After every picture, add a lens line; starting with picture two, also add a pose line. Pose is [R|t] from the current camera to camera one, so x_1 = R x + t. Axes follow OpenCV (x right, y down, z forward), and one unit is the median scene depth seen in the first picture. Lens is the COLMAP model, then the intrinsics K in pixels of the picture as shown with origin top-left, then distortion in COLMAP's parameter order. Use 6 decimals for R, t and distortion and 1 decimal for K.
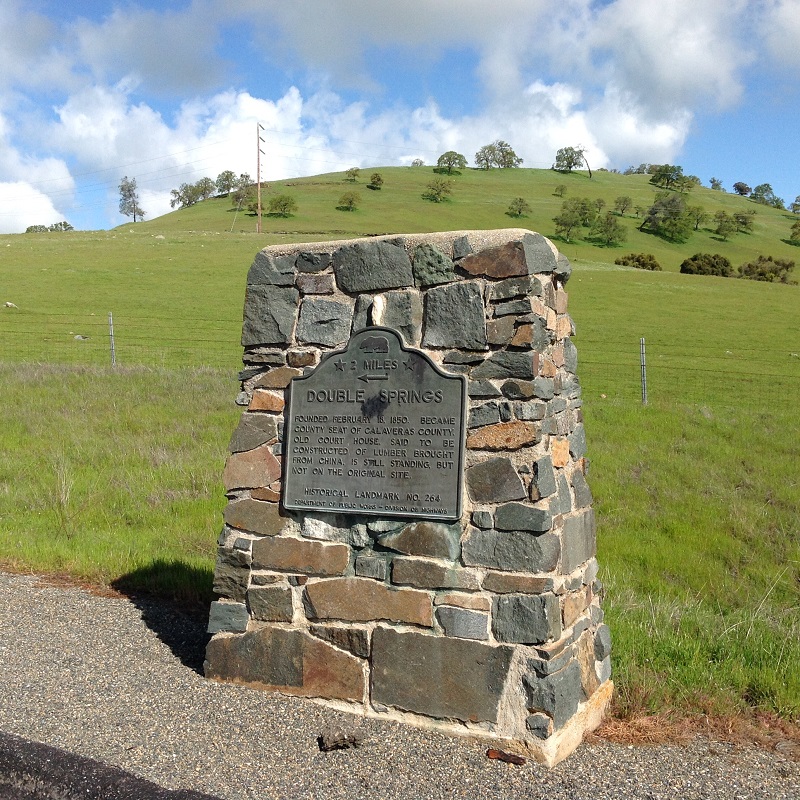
lens RADIAL K [[1000.6, 0, 398.5], [0, 1000.6, 404.7], [0, 0, 1]] dist [0.174992, -0.391545]
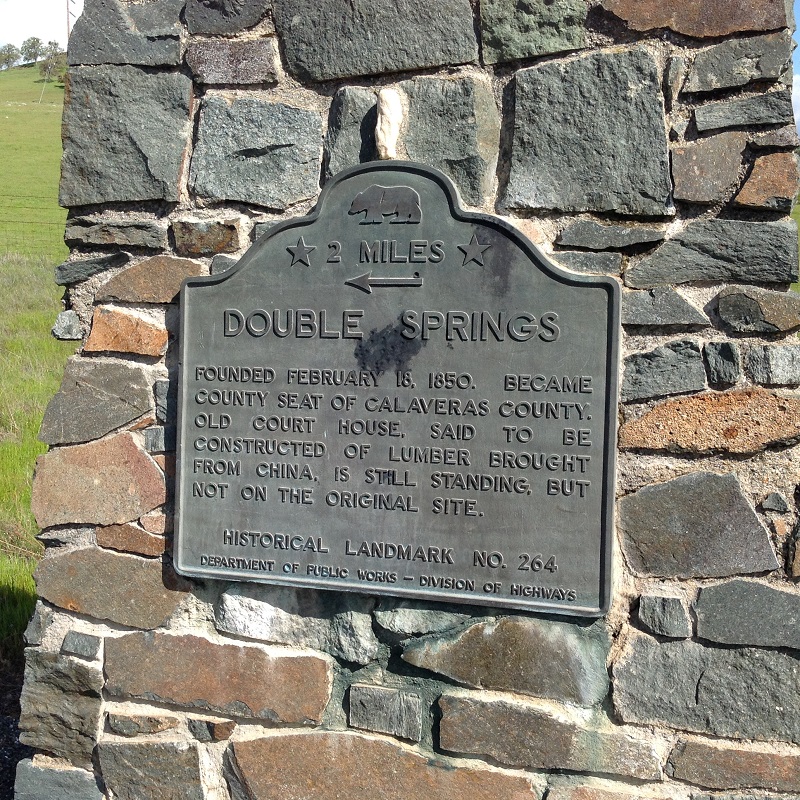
lens RADIAL K [[1000.6, 0, 398.5], [0, 1000.6, 404.7], [0, 0, 1]] dist [0.174992, -0.391545]
pose [[0.986352, -0.021206, 0.163280, -0.091399], [0.003154, 0.993923, 0.110034, -0.022246], [-0.164621, -0.108017, 0.980424, 0.569439]]
